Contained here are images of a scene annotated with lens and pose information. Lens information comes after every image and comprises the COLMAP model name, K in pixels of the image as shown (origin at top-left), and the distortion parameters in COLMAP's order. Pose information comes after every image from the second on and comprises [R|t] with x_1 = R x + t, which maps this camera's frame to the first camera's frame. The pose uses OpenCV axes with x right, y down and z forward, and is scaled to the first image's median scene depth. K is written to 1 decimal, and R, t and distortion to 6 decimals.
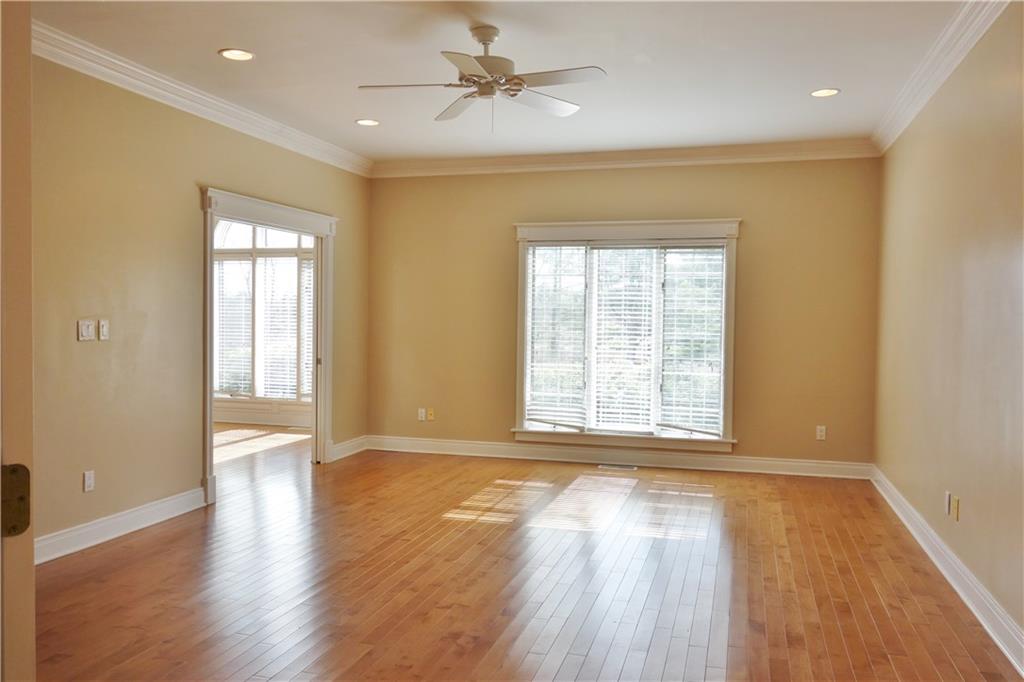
lens RADIAL K [[806.8, 0, 512.0], [0, 806.8, 341.0], [0, 0, 1]] dist [0.006194, -0.008194]
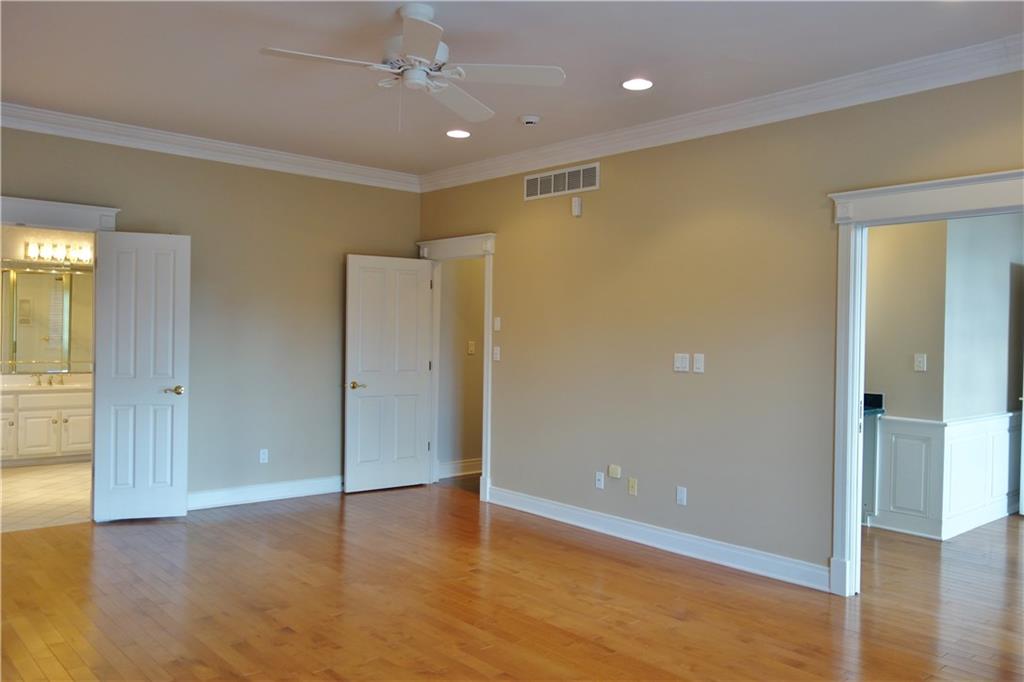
lens RADIAL K [[806.8, 0, 512.0], [0, 806.8, 341.0], [0, 0, 1]] dist [0.006194, -0.008194]
pose [[-0.539824, -0.012716, -0.841682, 0.575993], [-0.049372, 0.998643, 0.016579, -0.051556], [0.840329, 0.050505, -0.539719, 1.439237]]
